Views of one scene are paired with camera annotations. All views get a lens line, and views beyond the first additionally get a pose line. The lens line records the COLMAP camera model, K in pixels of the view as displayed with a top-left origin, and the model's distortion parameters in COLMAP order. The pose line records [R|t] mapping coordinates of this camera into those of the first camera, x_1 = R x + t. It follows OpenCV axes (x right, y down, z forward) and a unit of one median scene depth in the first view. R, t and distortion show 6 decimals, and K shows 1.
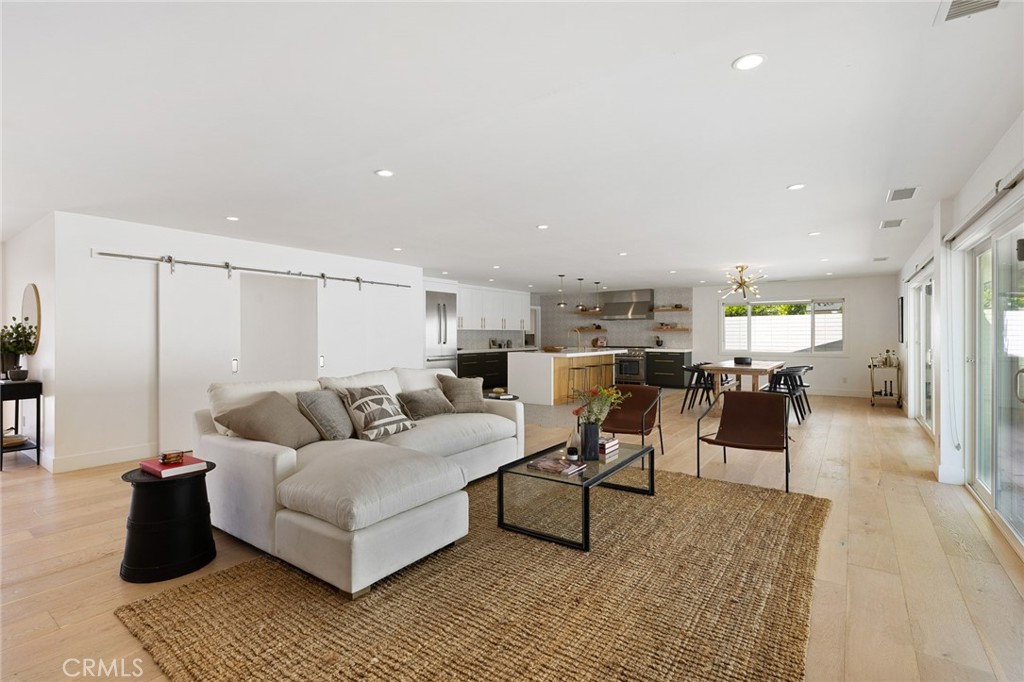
lens RADIAL K [[490.6, 0, 512.1], [0, 490.6, 338.6], [0, 0, 1]] dist [-0.000118, -0.000001]
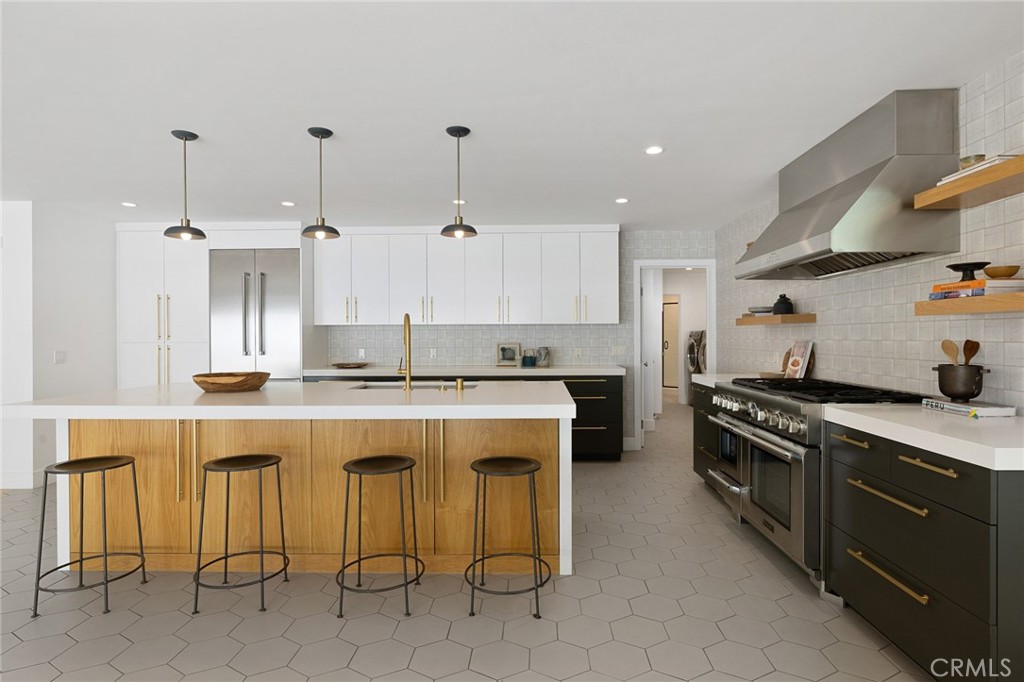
lens RADIAL K [[526.6, 0, 513.8], [0, 526.6, 339.4], [0, 0, 1]] dist [0.000051, 0.000003]
pose [[0.543139, 0.004159, -0.839632, 0.370810], [-0.001246, 0.999991, 0.004147, -0.006692], [0.839642, -0.001207, 0.543139, 0.783523]]
